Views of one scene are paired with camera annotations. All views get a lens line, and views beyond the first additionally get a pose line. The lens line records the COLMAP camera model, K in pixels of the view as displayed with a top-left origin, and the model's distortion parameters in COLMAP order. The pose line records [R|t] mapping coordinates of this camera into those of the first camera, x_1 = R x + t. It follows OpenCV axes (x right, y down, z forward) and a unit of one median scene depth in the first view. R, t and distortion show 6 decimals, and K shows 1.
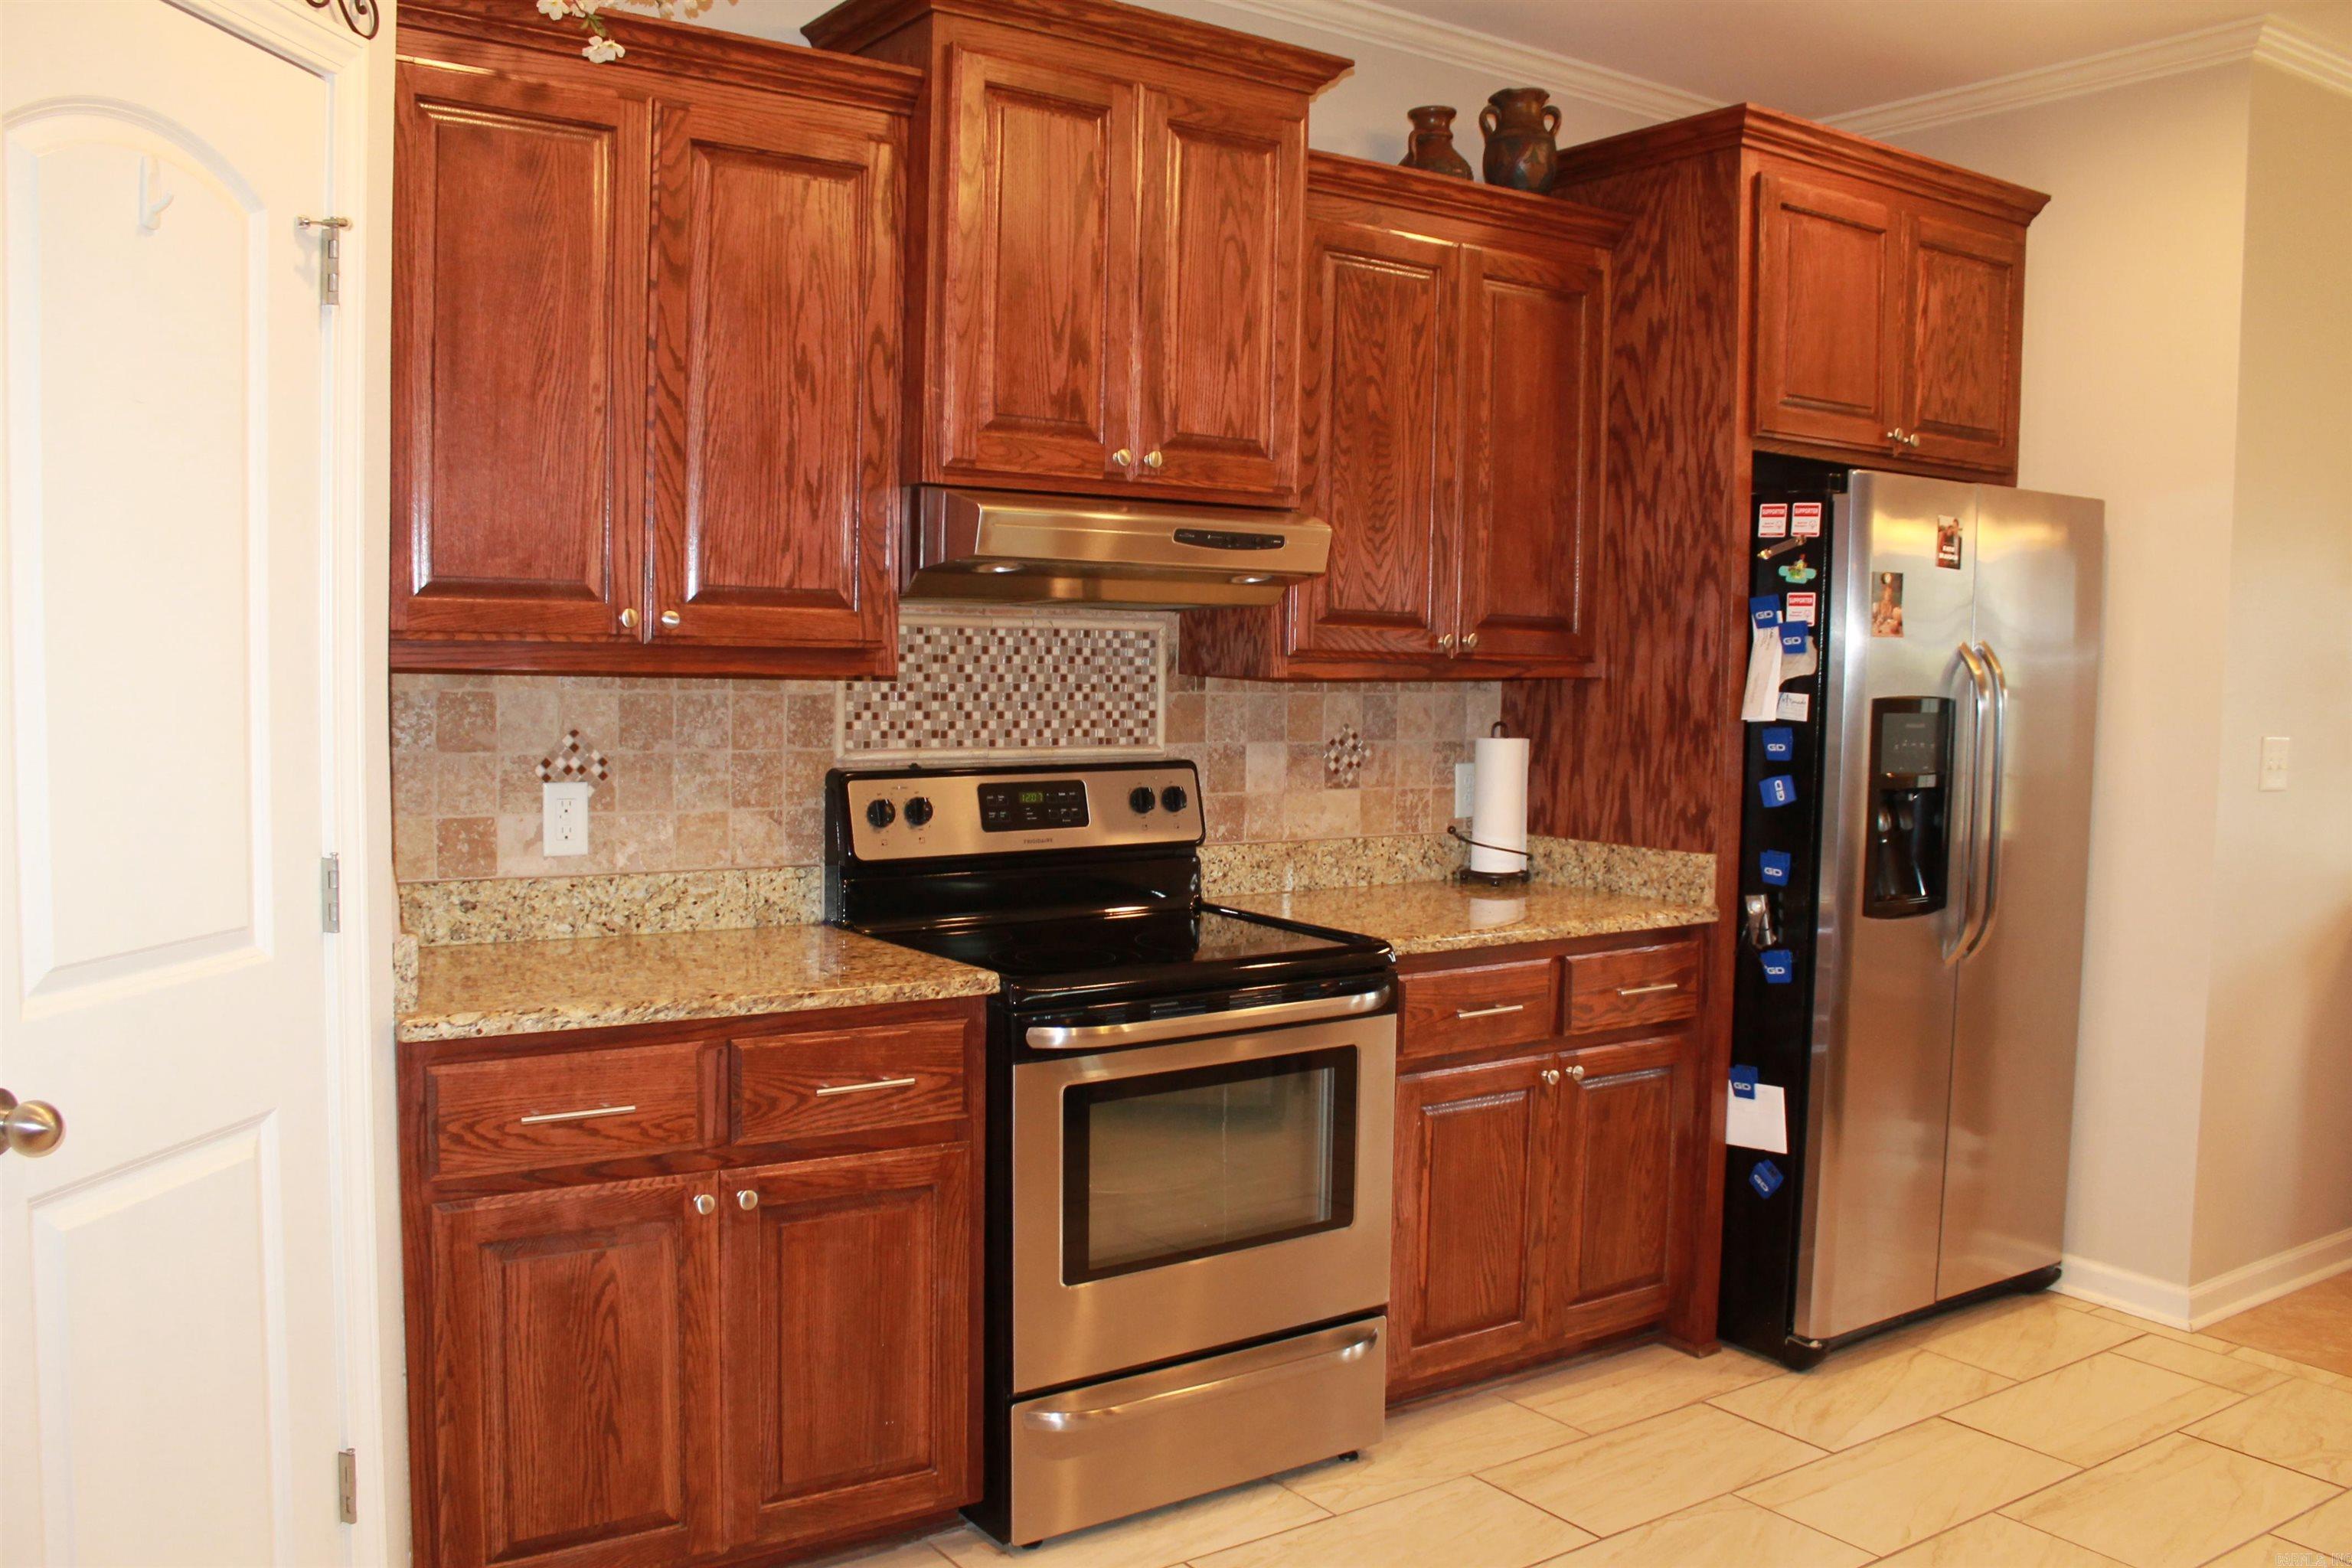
lens RADIAL K [[1982.8, 0, 1175.9], [0, 1982.8, 793.5], [0, 0, 1]] dist [-0.141745, 0.124787]
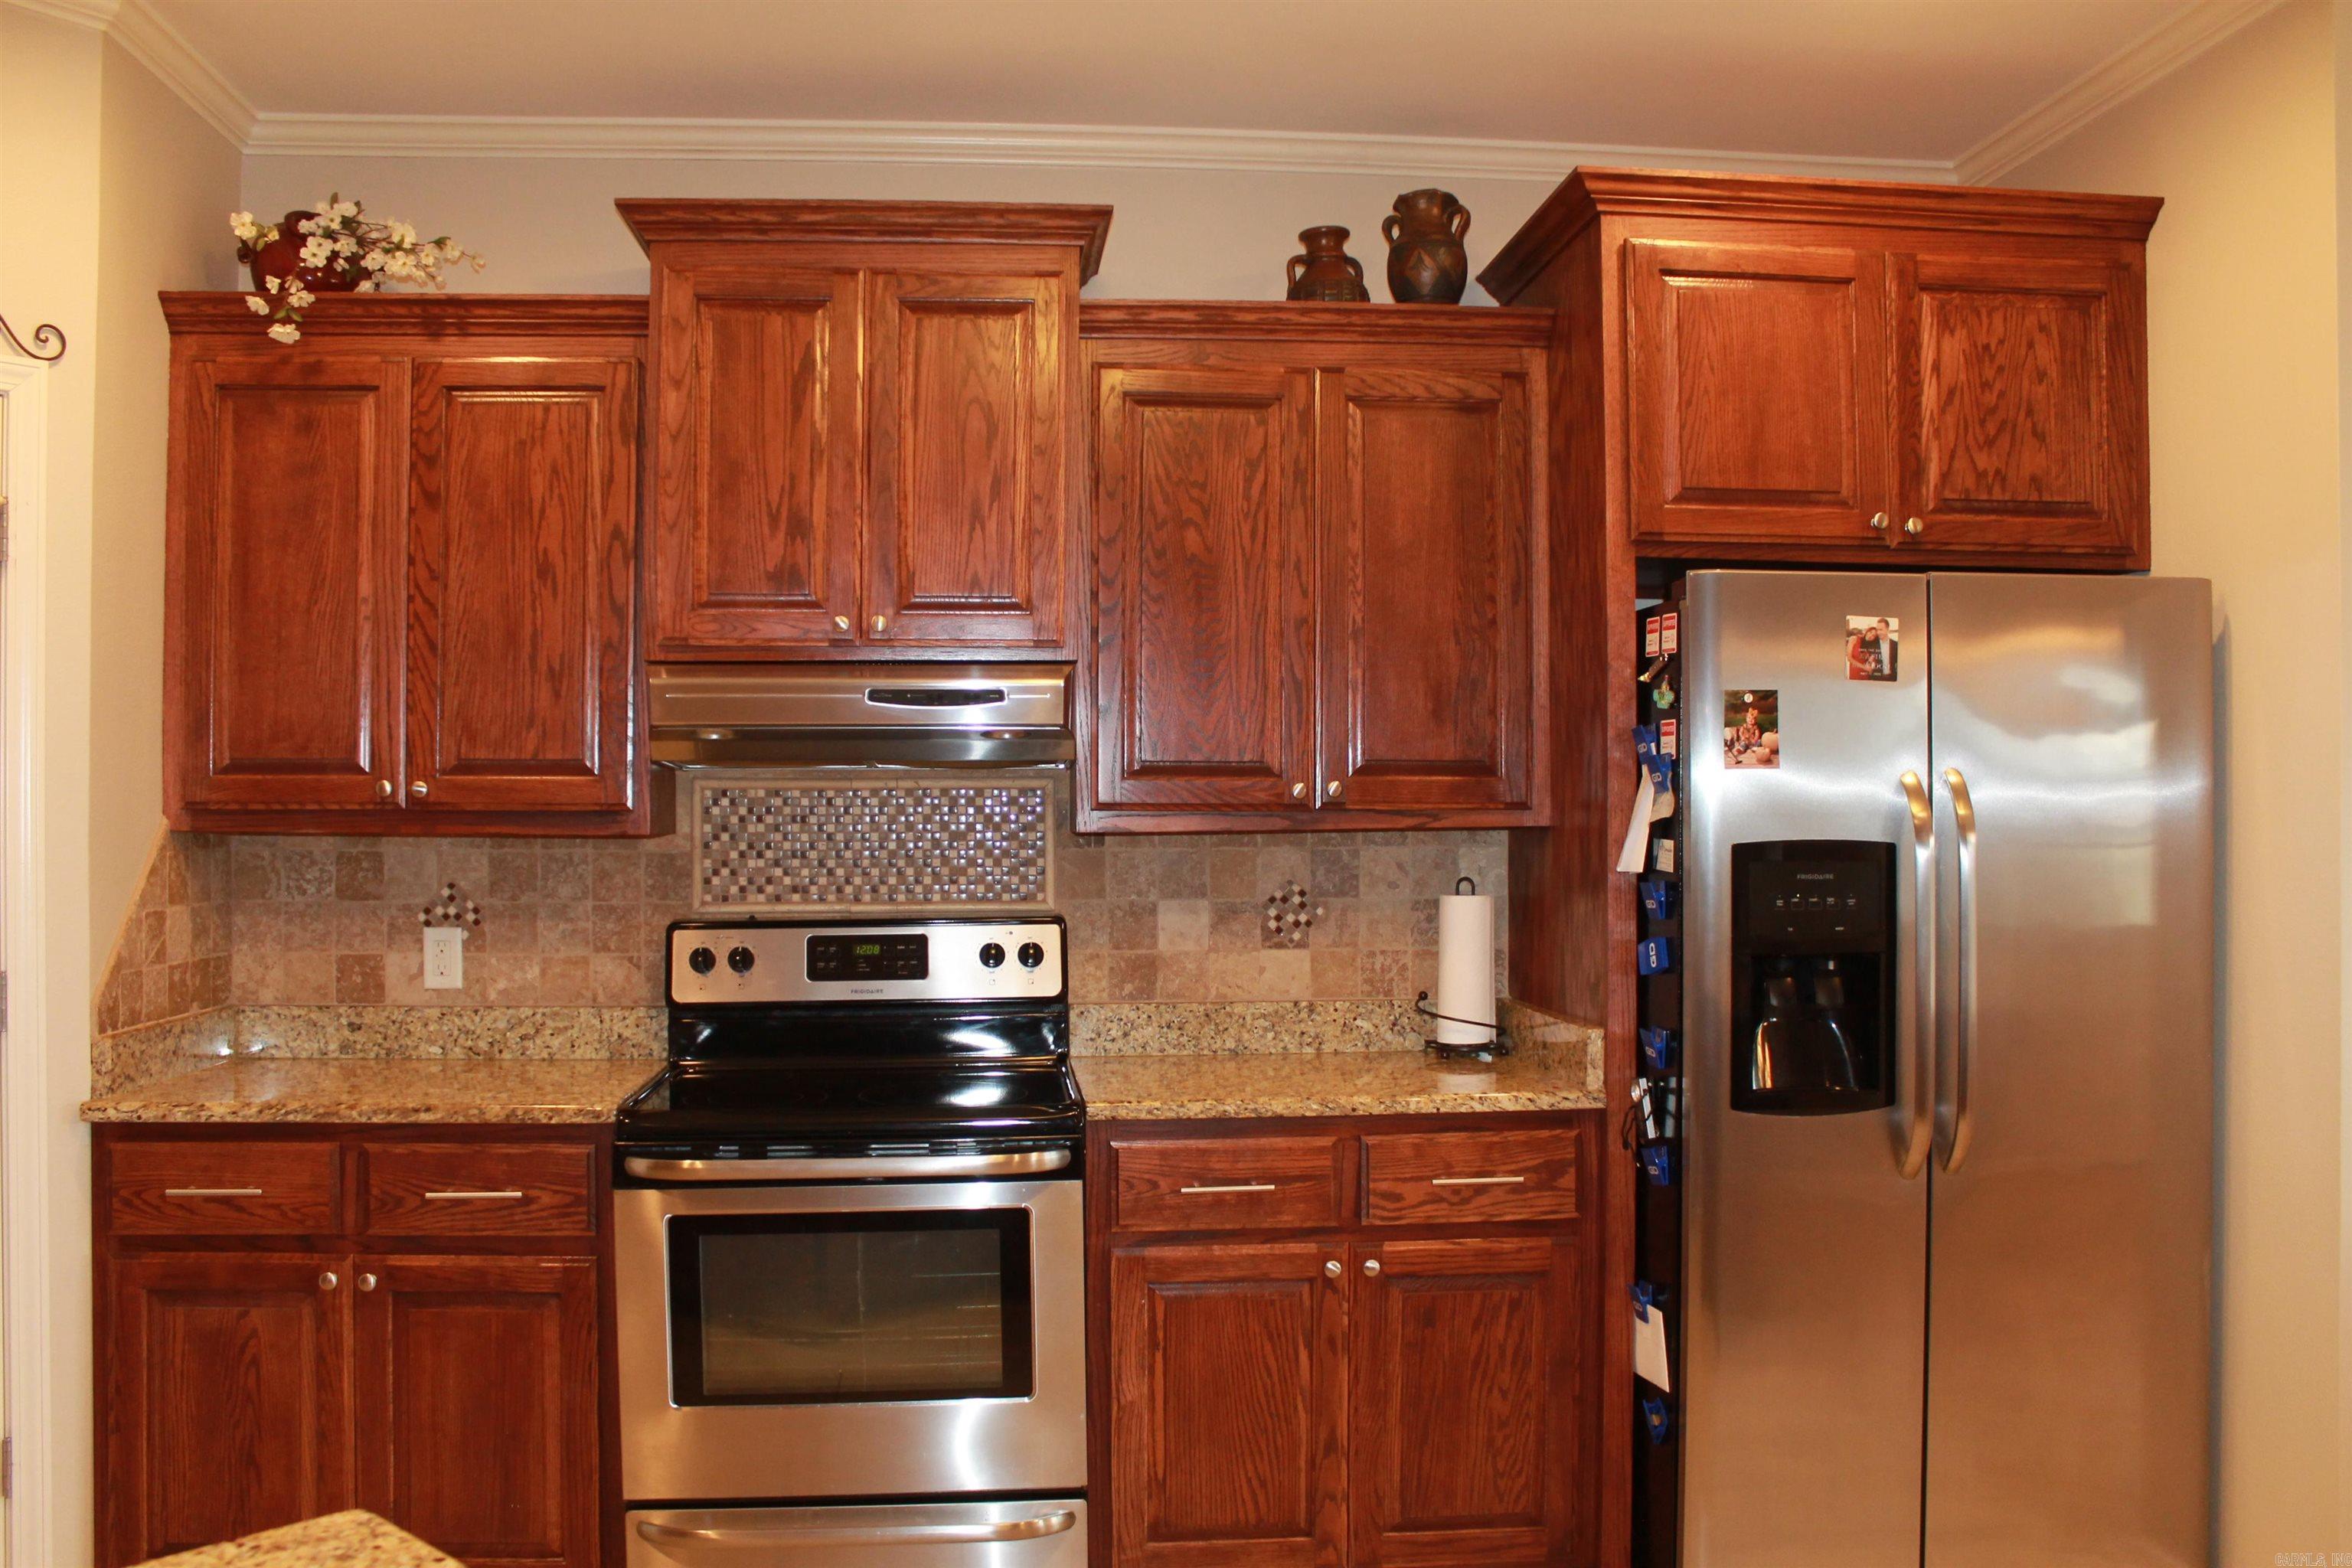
lens RADIAL K [[1982.8, 0, 1159.6], [0, 1982.8, 806.7], [0, 0, 1]] dist [-0.141745, 0.124787]
pose [[0.864173, -0.022296, -0.502700, 0.644434], [-0.017693, 0.997054, -0.074636, 0.002006], [0.502883, 0.073393, 0.861233, 0.188076]]
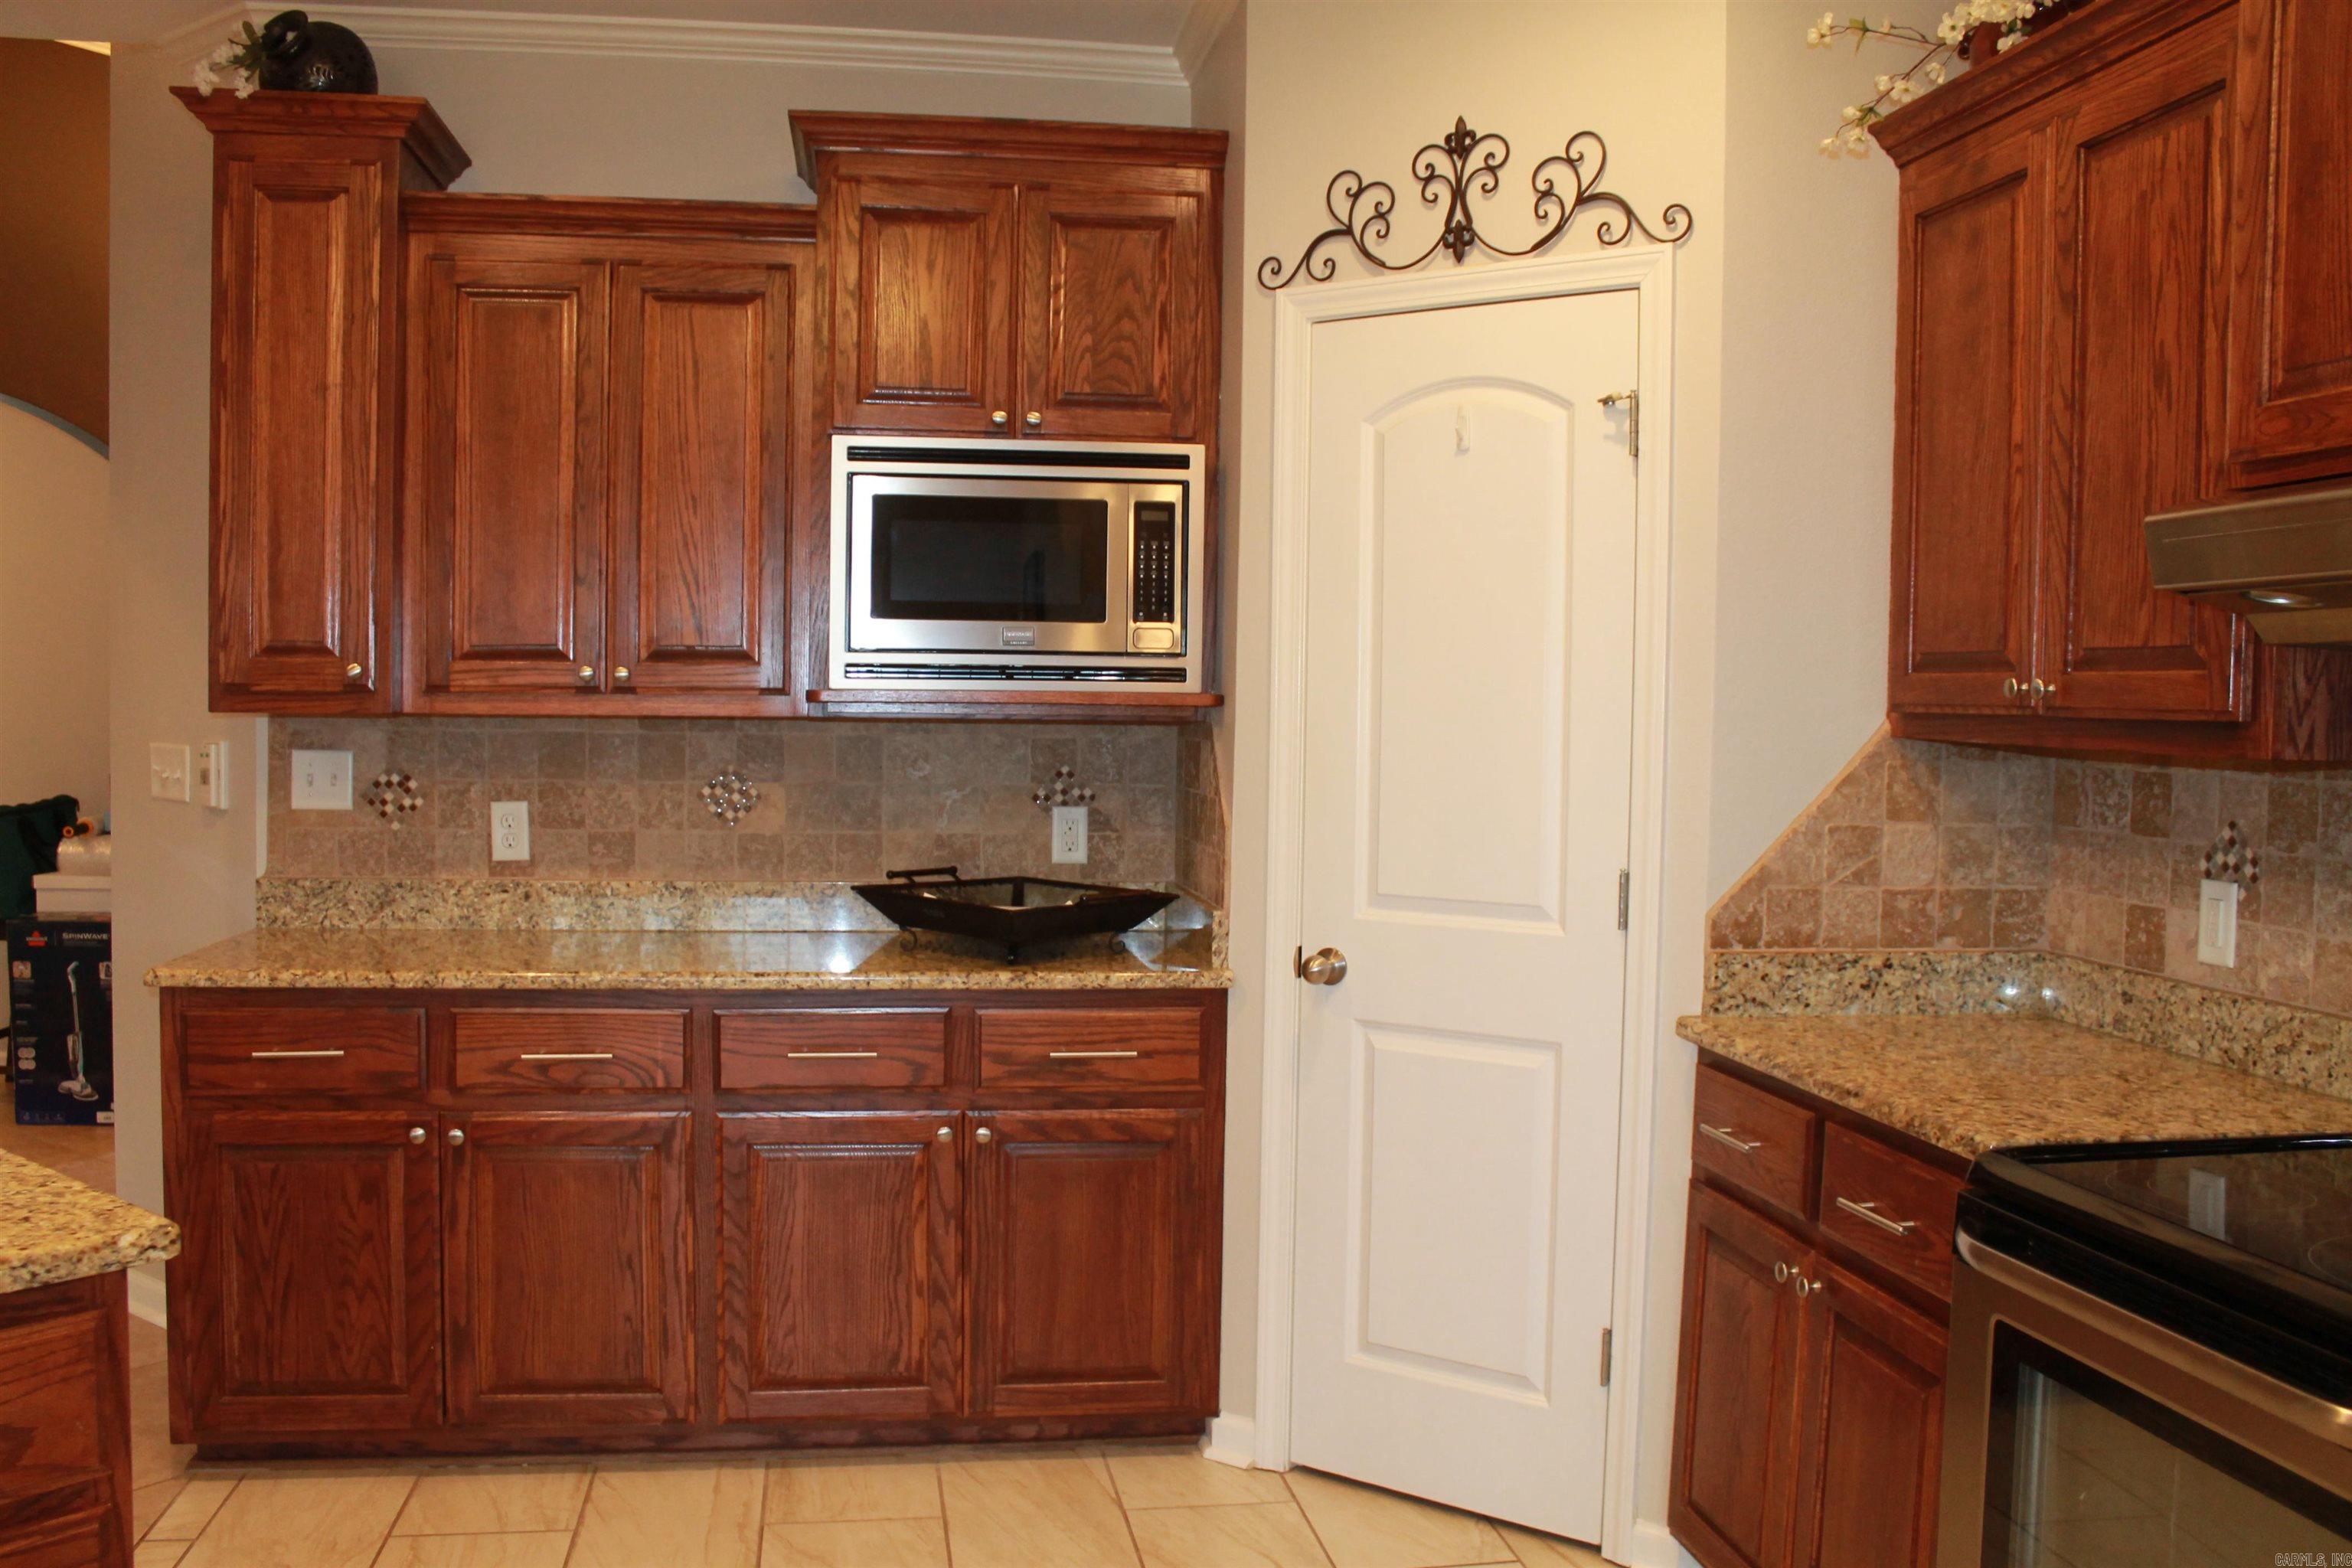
lens RADIAL K [[1982.8, 0, 1164.0], [0, 1982.8, 797.7], [0, 0, 1]] dist [-0.141745, 0.124787]
pose [[-0.438497, 0.017010, -0.898572, 0.641755], [-0.089941, 0.993971, 0.062706, -0.052152], [0.894221, 0.108315, -0.434324, 0.921480]]
